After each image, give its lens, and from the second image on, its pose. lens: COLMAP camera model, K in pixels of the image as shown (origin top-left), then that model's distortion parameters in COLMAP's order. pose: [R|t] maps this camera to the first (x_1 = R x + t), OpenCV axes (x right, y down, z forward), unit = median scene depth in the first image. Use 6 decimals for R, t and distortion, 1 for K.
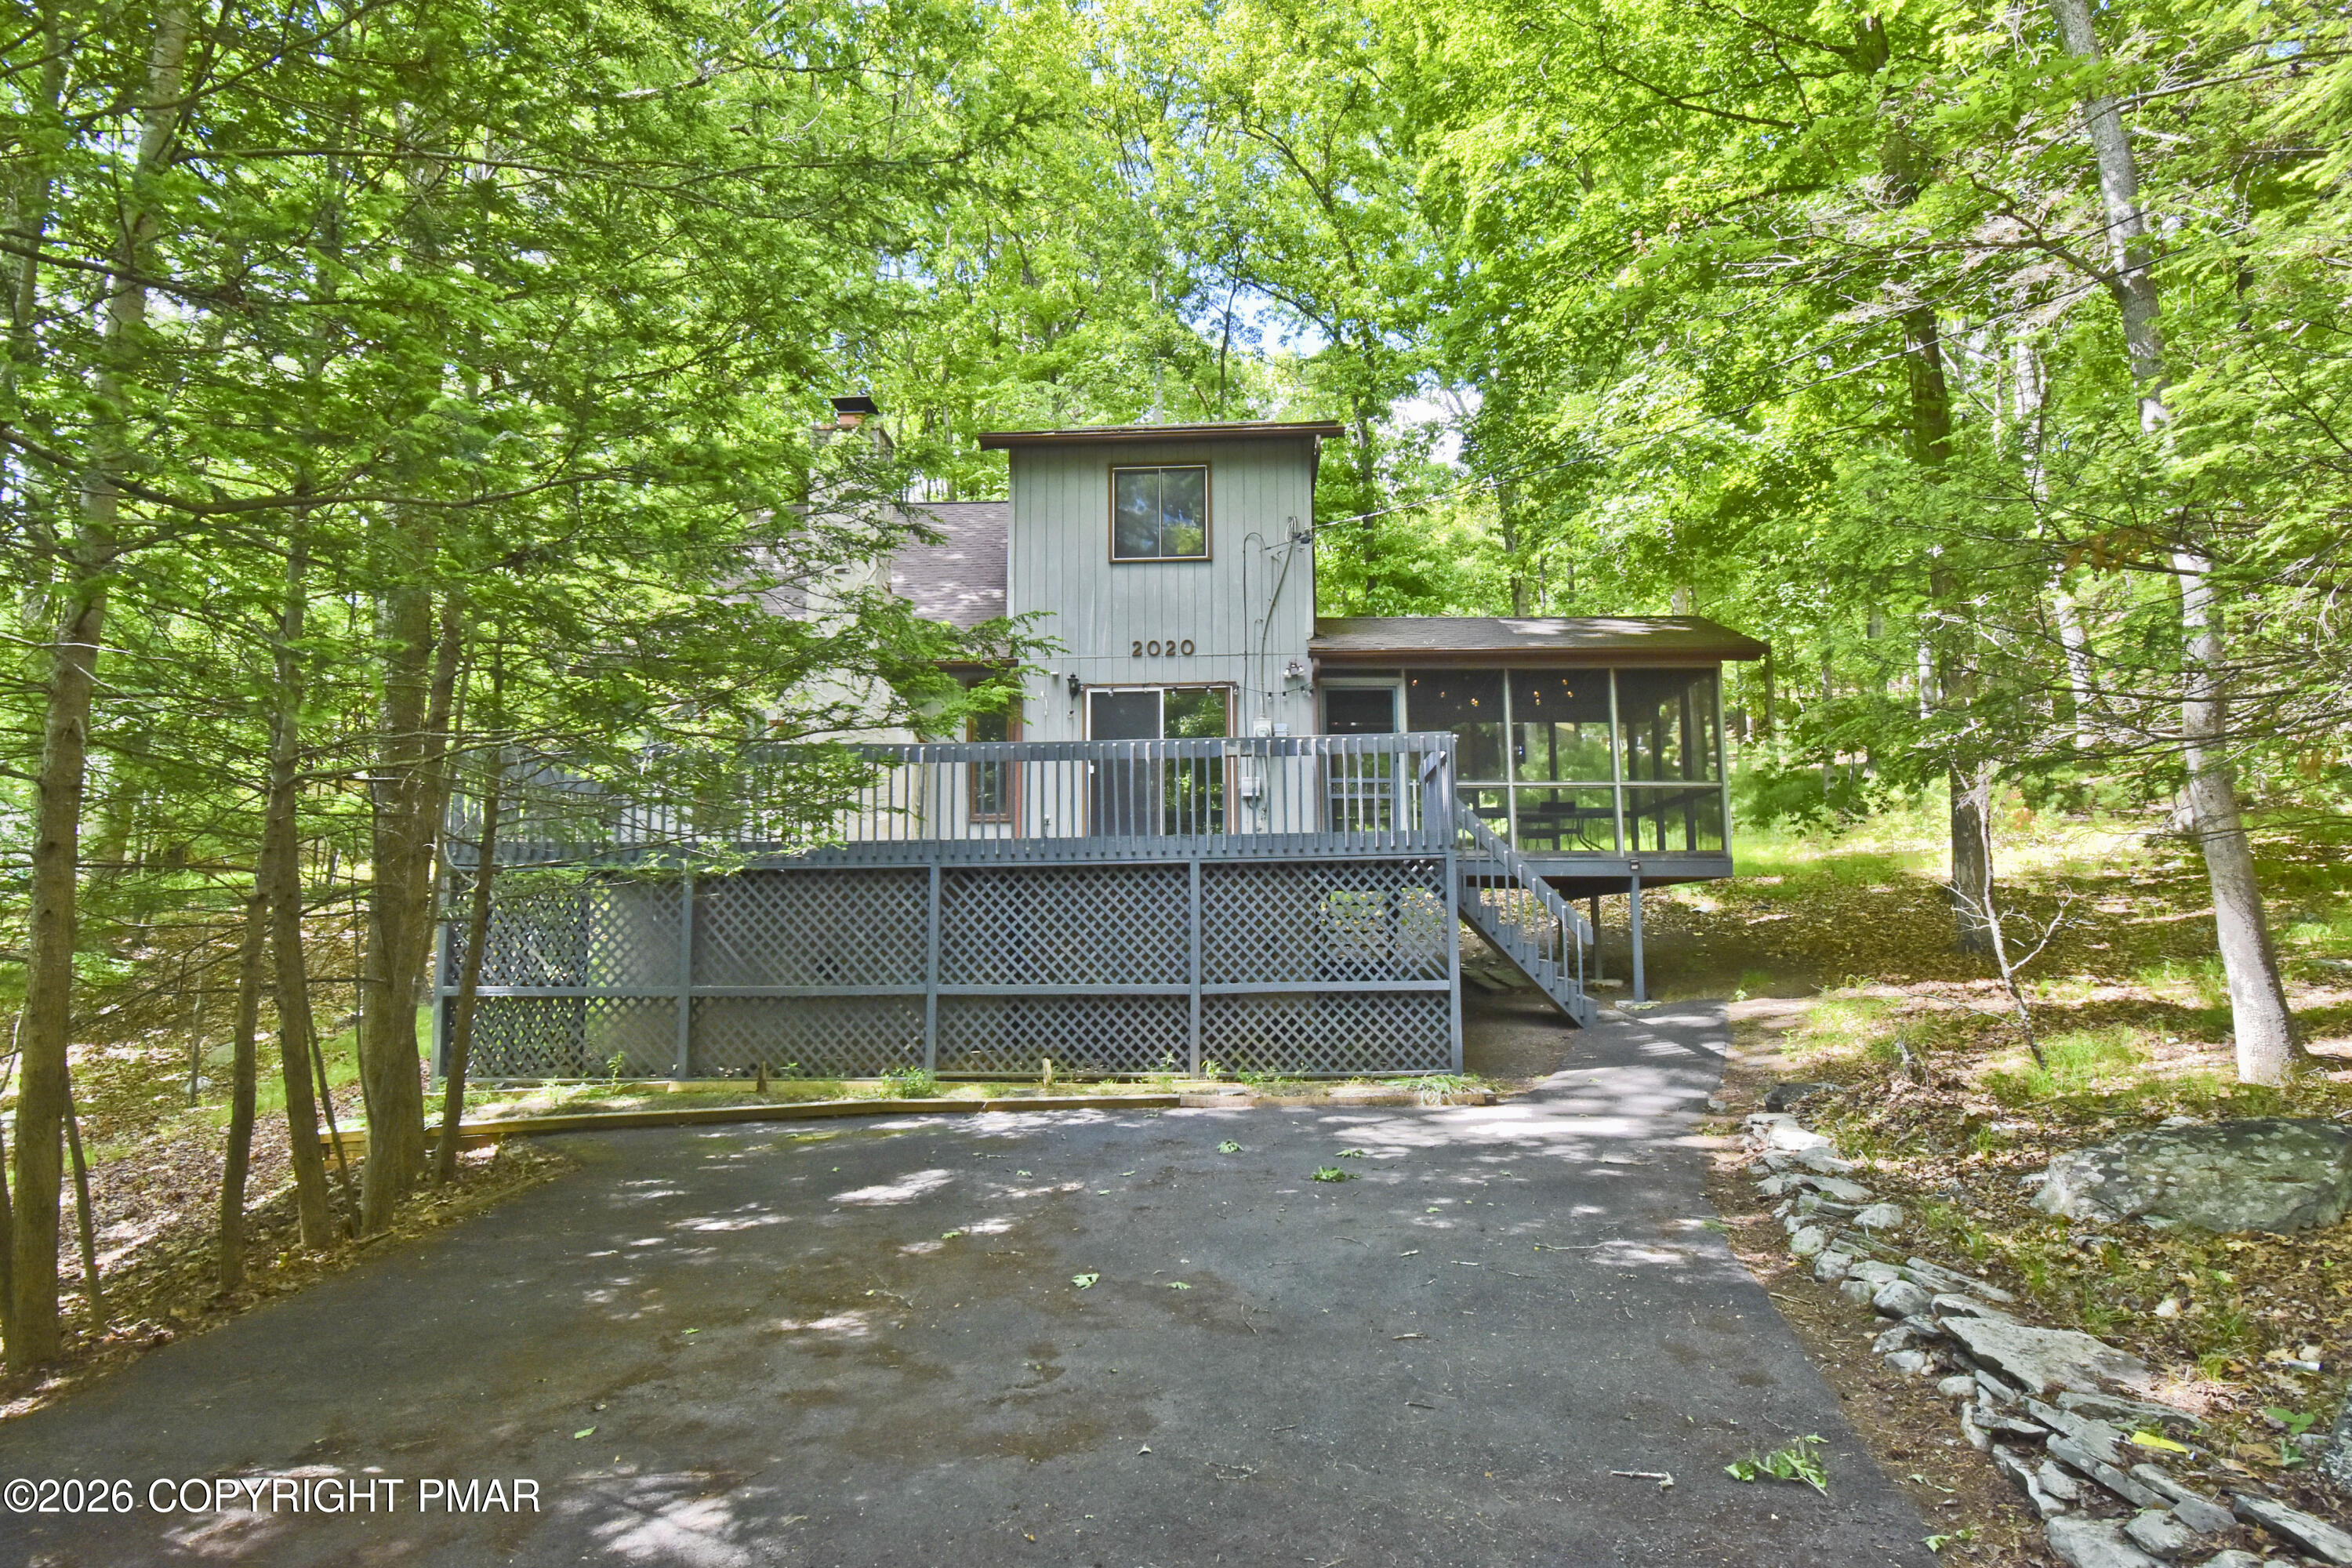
lens RADIAL K [[1277.8, 0, 1177.1], [0, 1277.8, 804.5], [0, 0, 1]] dist [0.001831, -0.015812]
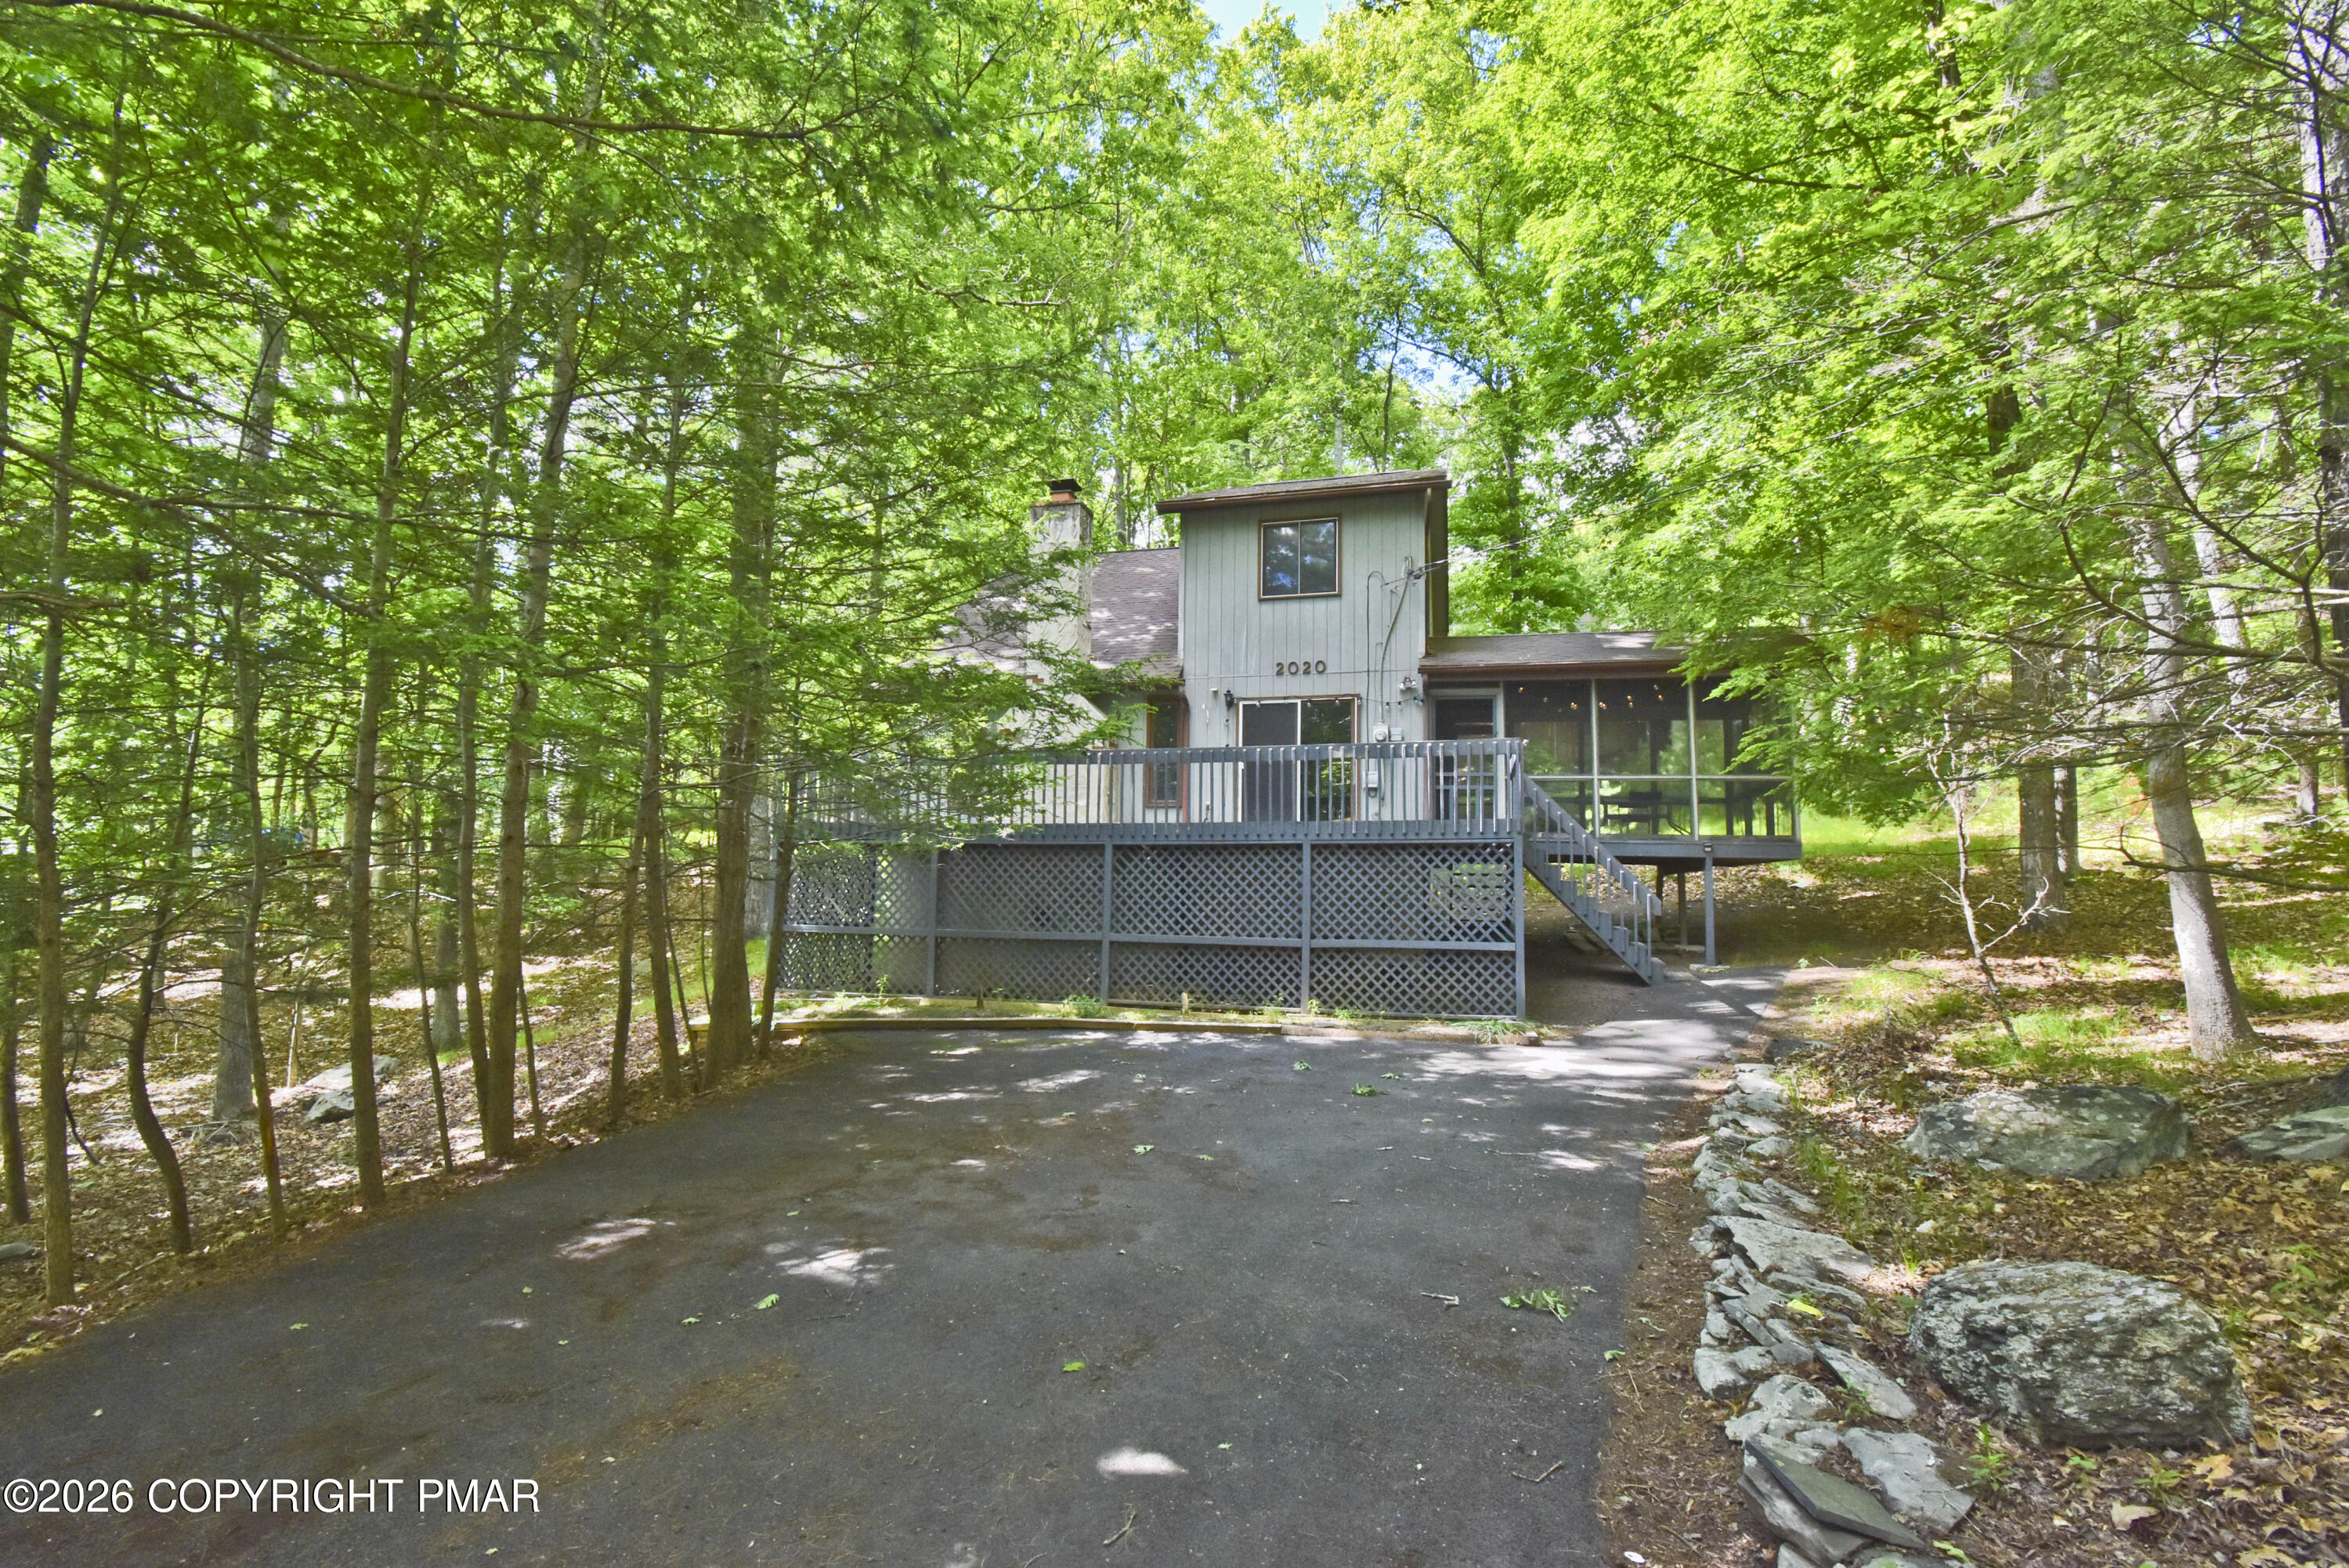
lens RADIAL K [[1100.8, 0, 1160.0], [0, 1100.8, 795.7], [0, 0, 1]] dist [0.002139, -0.015432]
pose [[0.975598, 0.003166, -0.219544, 0.111544], [0.000948, 0.999826, 0.018633, -0.021991], [0.219565, -0.018387, 0.975425, -0.093126]]
